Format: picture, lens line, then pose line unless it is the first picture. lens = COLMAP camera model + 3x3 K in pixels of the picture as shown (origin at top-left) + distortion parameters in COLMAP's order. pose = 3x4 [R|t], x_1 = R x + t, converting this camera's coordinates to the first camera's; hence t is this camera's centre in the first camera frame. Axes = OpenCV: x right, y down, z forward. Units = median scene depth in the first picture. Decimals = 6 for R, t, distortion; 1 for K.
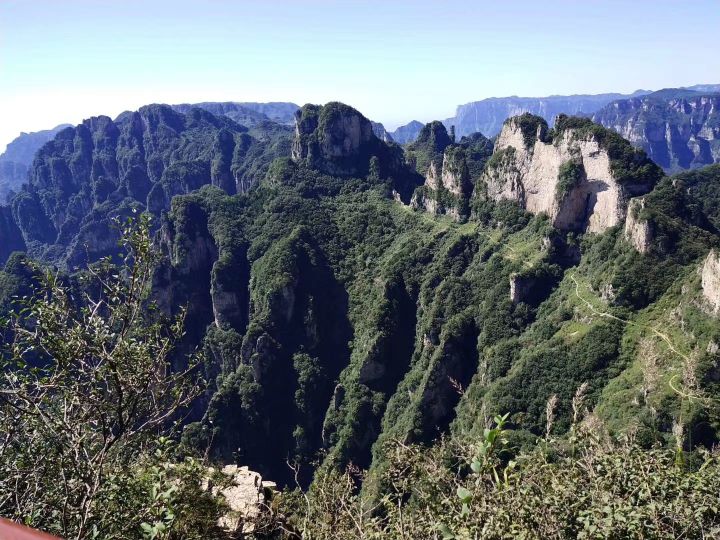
lens RADIAL K [[523.3, 0, 354.8], [0, 523.3, 266.4], [0, 0, 1]] dist [0.073203, -0.095139]
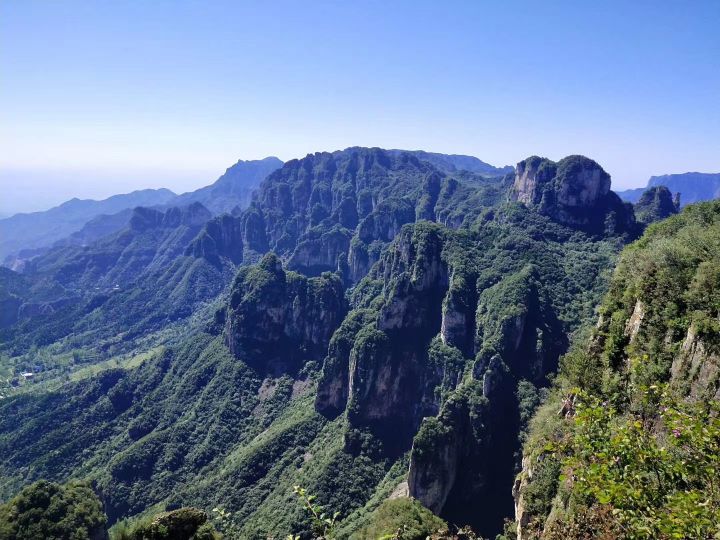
lens RADIAL K [[523.3, 0, 346.3], [0, 523.3, 265.8], [0, 0, 1]] dist [0.073203, -0.095139]
pose [[0.944584, 0.152961, -0.290455, -0.134123], [-0.179635, 0.981425, -0.067346, 0.058290], [0.274759, 0.115790, 0.954516, -0.111625]]
